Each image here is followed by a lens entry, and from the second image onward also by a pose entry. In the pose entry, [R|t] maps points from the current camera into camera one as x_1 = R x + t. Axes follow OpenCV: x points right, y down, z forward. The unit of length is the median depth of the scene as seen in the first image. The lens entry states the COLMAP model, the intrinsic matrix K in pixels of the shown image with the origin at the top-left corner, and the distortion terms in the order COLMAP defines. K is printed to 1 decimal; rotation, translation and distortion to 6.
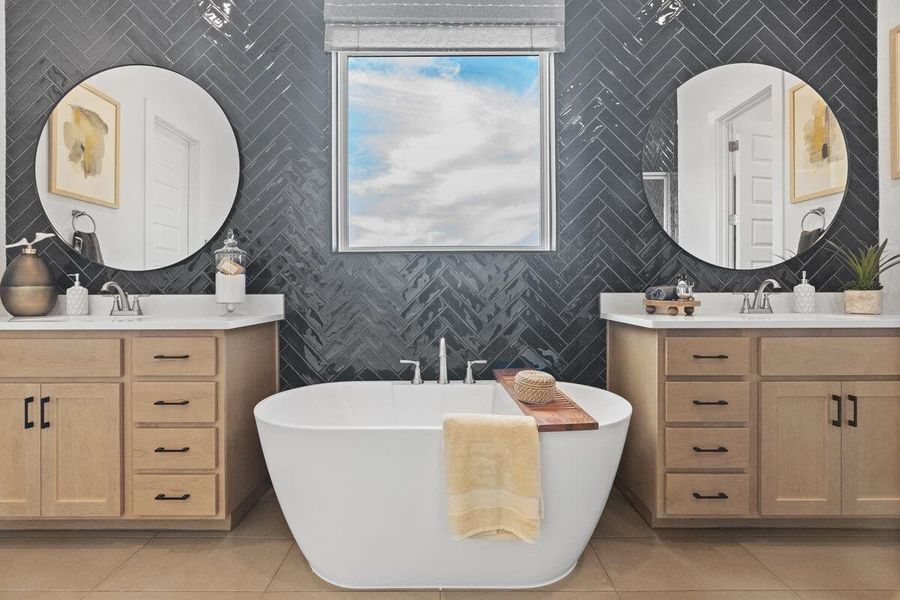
lens RADIAL K [[413.1, 0, 450.4], [0, 413.1, 293.6], [0, 0, 1]] dist [-0.002771, 0.000076]
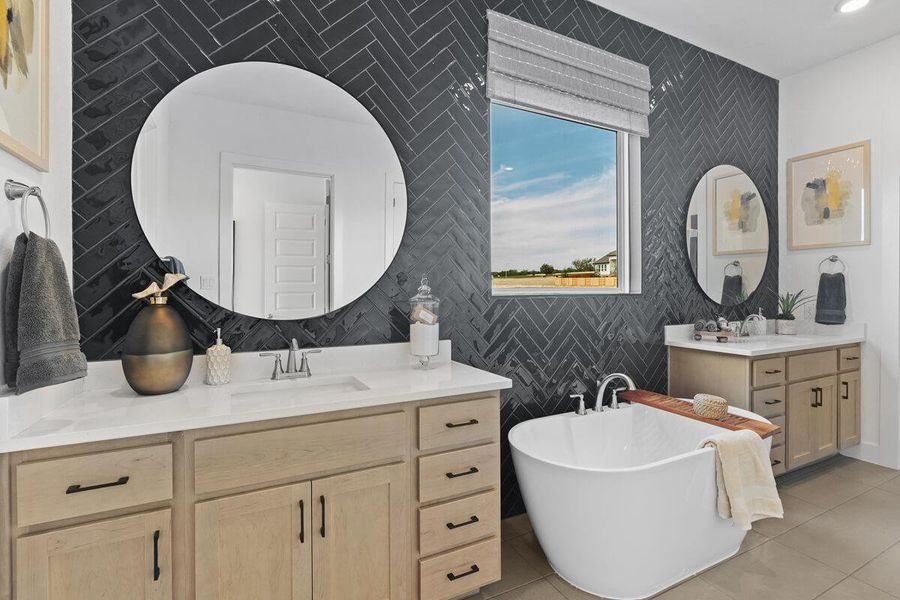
lens RADIAL K [[413.1, 0, 451.6], [0, 413.1, 298.7], [0, 0, 1]] dist [-0.002771, 0.000076]
pose [[0.892800, -0.008807, 0.450367, -0.884724], [0.004339, 0.999931, 0.010952, -0.111414], [-0.450432, -0.007823, 0.892776, 0.140187]]
